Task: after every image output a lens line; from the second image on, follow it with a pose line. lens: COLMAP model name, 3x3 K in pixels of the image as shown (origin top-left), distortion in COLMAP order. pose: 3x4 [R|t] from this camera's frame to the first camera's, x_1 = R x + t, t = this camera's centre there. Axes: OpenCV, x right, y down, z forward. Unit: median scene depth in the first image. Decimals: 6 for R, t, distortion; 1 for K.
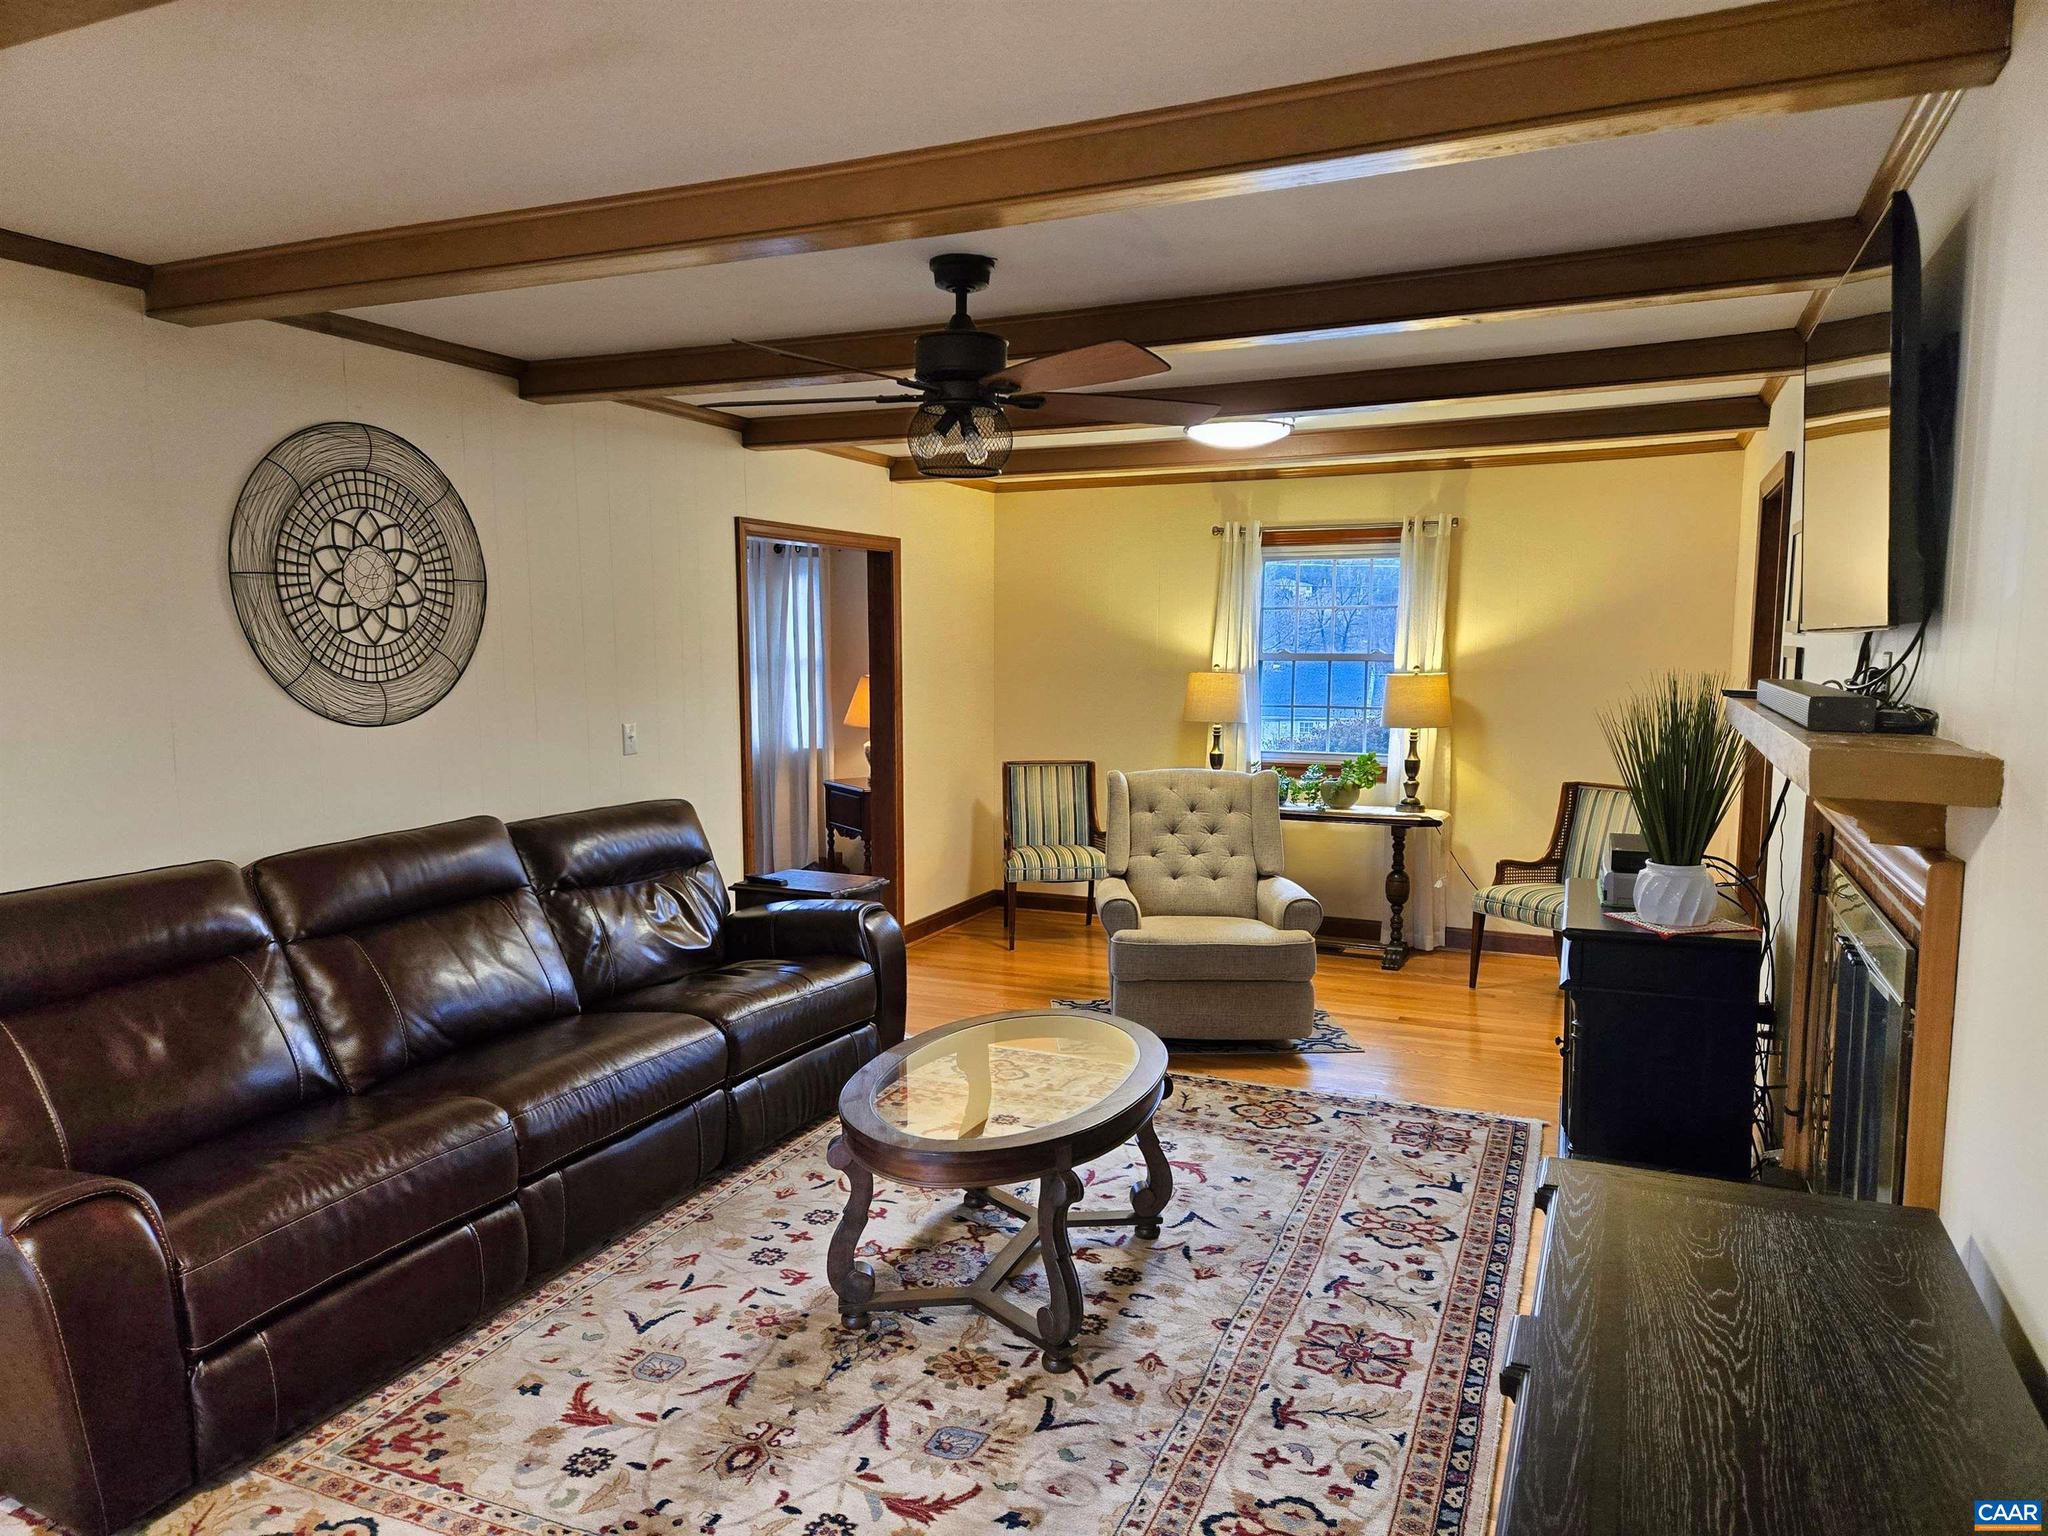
lens RADIAL K [[1356.9, 0, 1013.9], [0, 1356.9, 787.7], [0, 0, 1]] dist [0.088434, -0.084308]
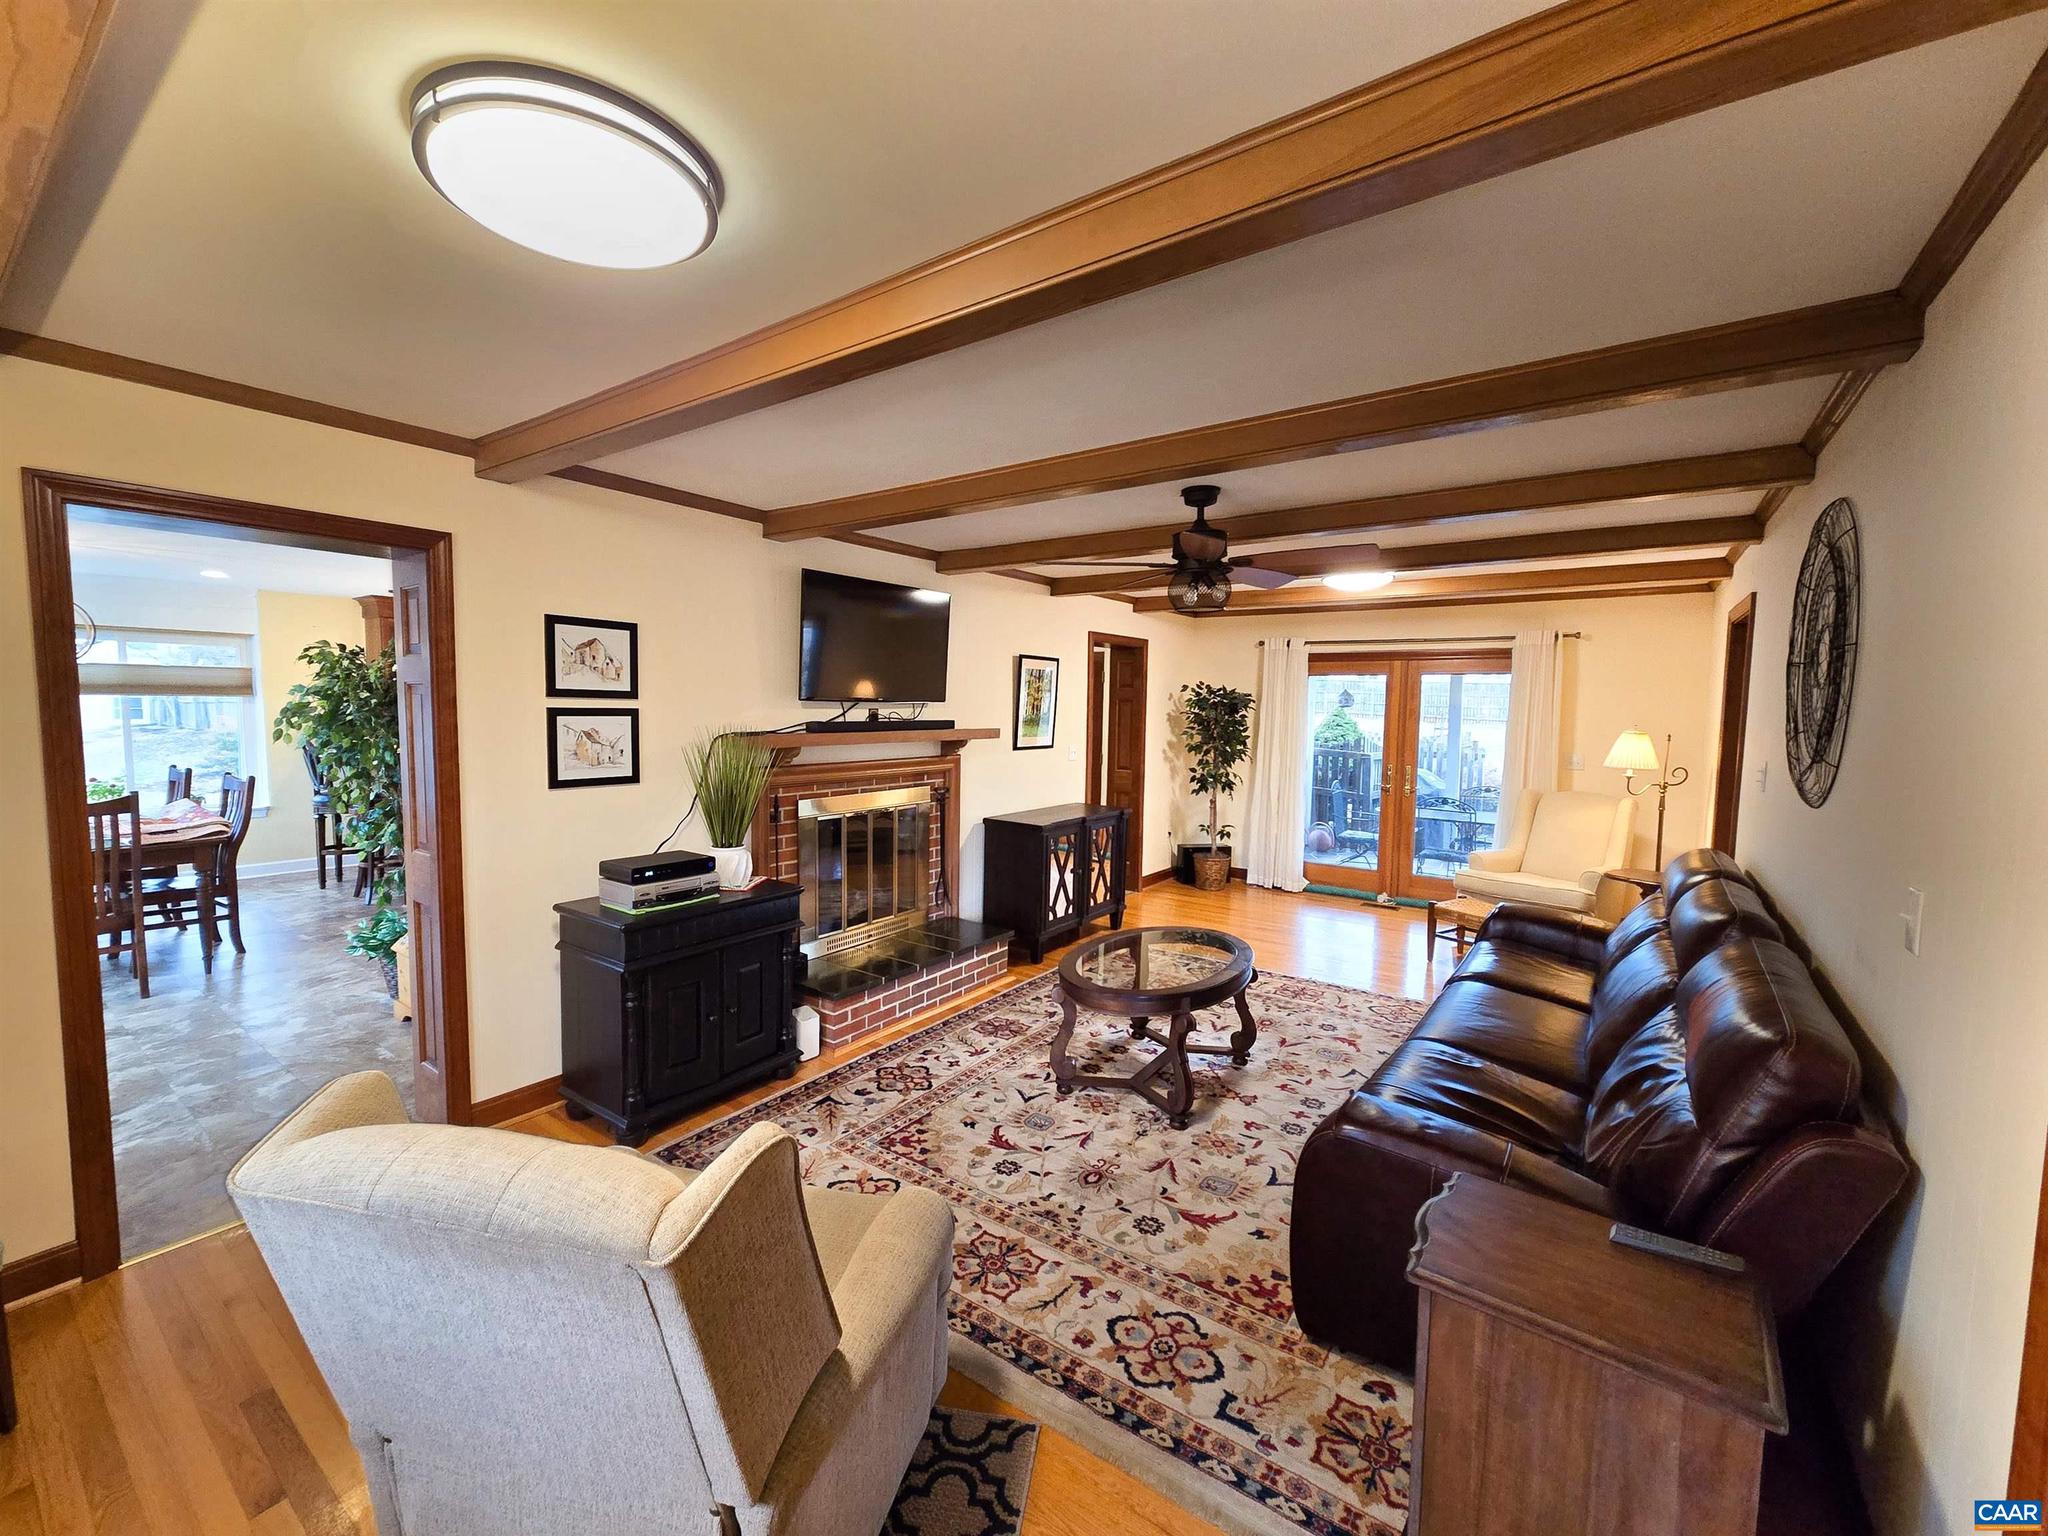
lens RADIAL K [[838.9, 0, 1013.3], [0, 838.9, 765.5], [0, 0, 1]] dist [0.000761, 0.000161]
pose [[-0.977464, -0.026809, 0.209391, -0.035061], [0.011968, 0.983271, 0.181756, -0.212493], [-0.210761, 0.180166, -0.960791, 1.903125]]
